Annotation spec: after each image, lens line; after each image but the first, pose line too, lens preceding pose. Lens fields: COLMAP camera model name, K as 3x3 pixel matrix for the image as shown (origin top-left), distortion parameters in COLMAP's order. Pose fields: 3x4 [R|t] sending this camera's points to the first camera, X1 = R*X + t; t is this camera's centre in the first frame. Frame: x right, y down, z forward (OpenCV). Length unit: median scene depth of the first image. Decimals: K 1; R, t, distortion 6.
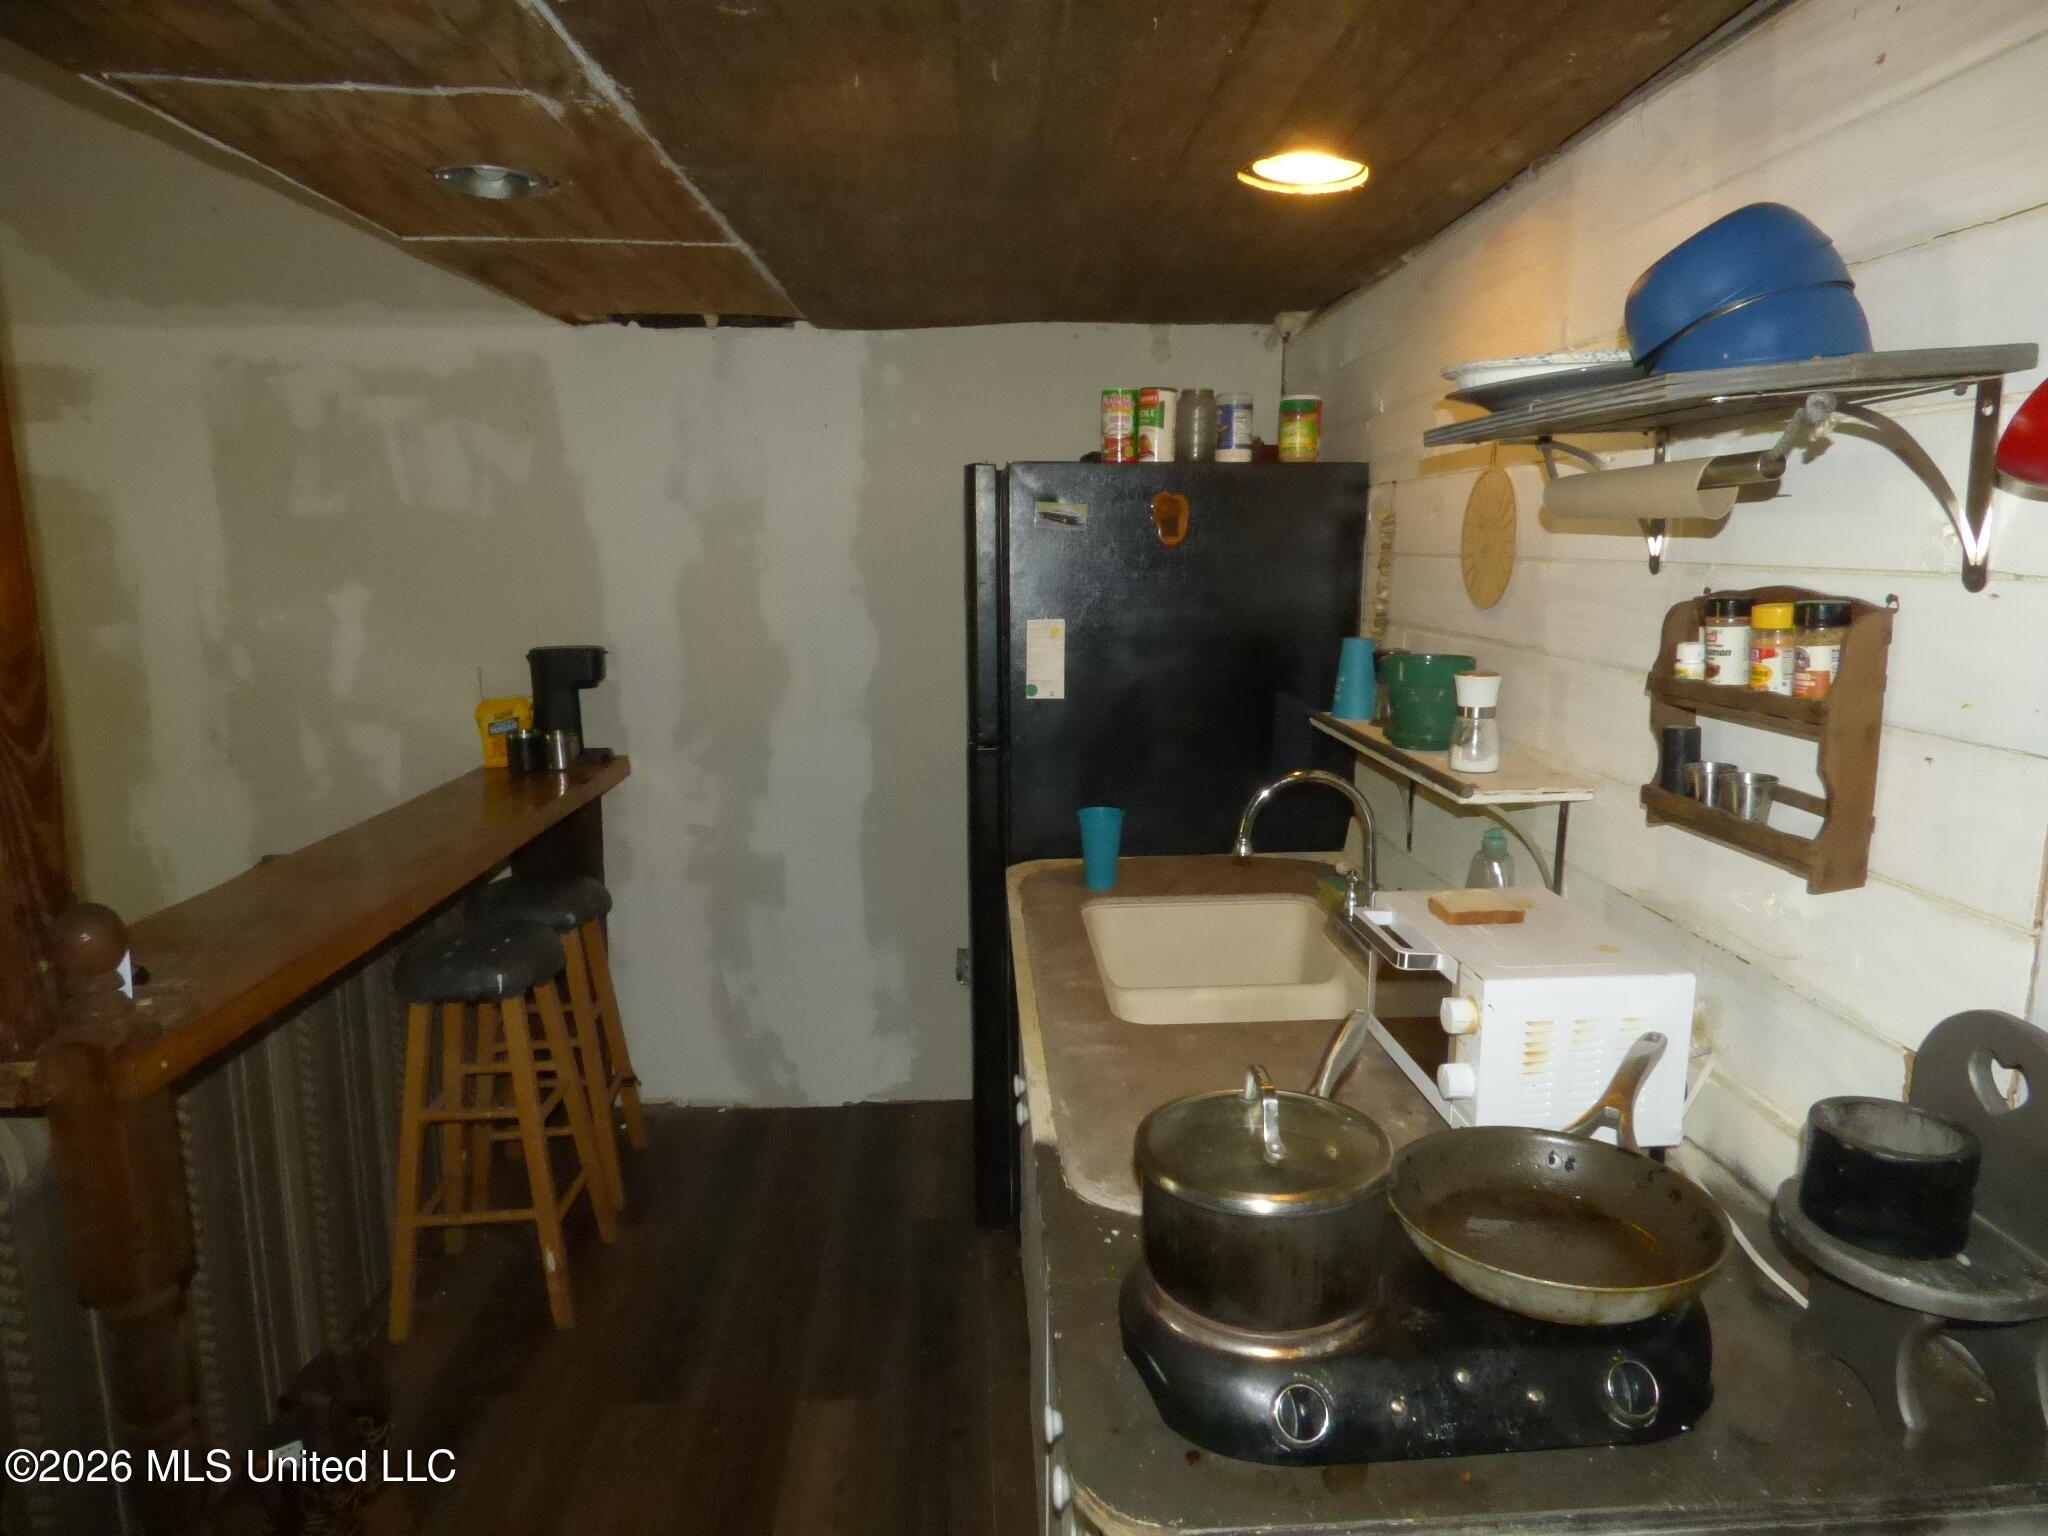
lens RADIAL K [[1258.7, 0, 1024.0], [0, 1258.7, 768.0], [0, 0, 1]] dist [-0.003093, -0.000999]
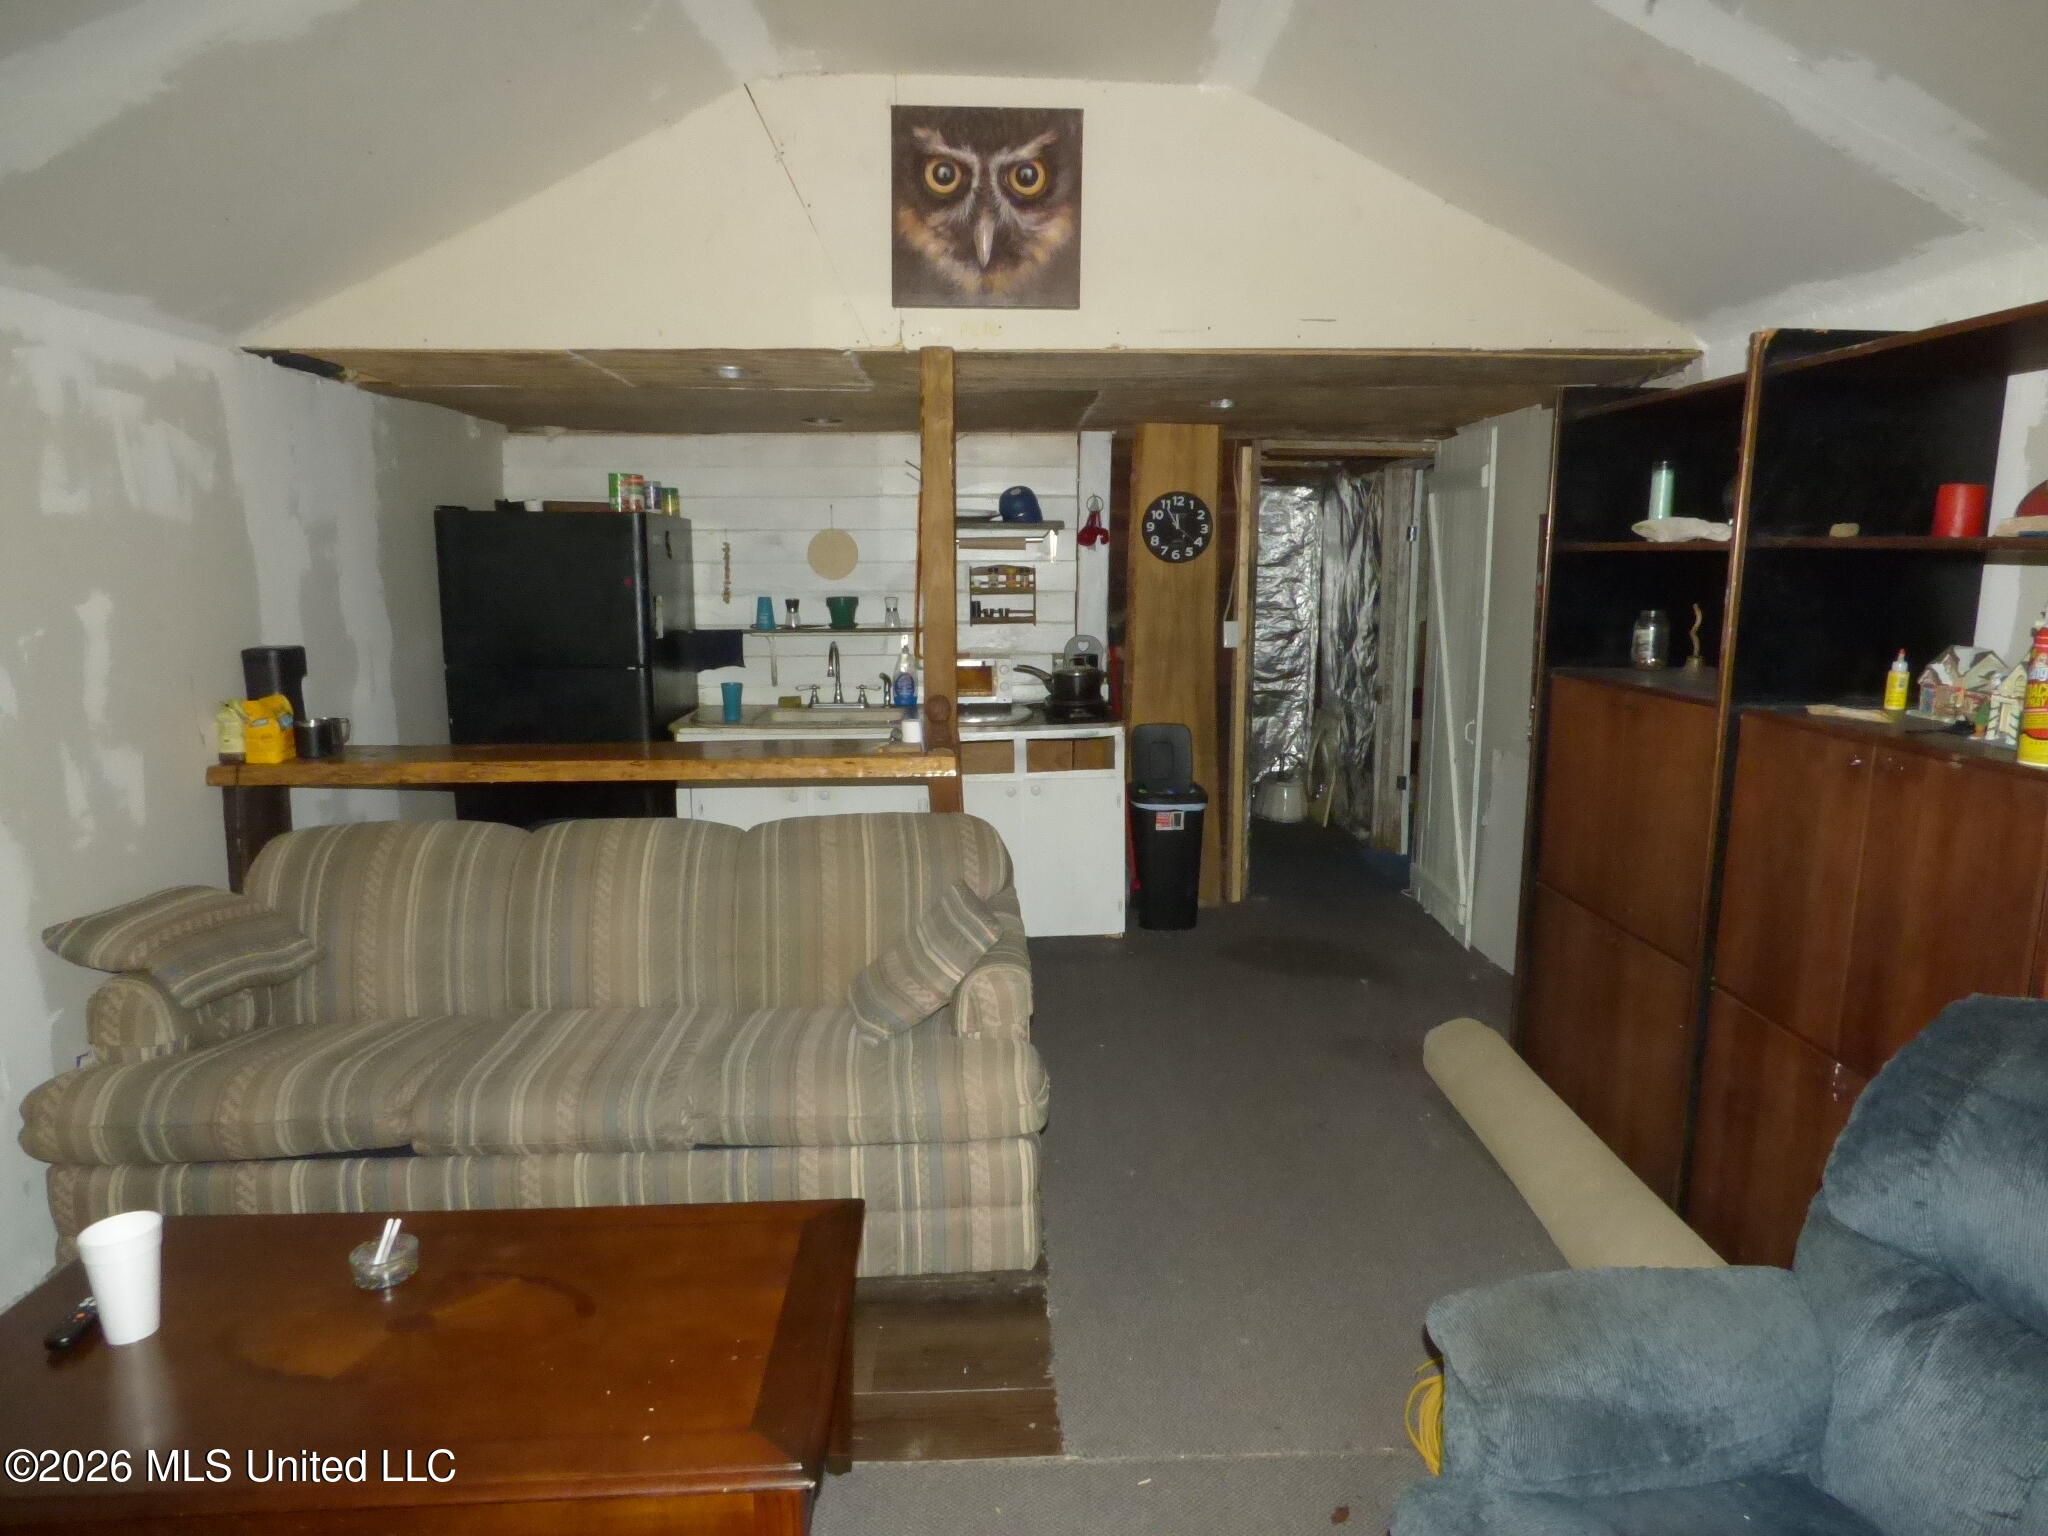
lens RADIAL K [[1203.0, 0, 1024.0], [0, 1203.0, 768.0], [0, 0, 1]] dist [-0.001608, 0.003355]
pose [[-0.002738, -0.166368, 0.986060, -1.436226], [0.178815, 0.970089, 0.164170, -0.049182], [-0.983879, 0.176771, 0.027093, 0.358844]]
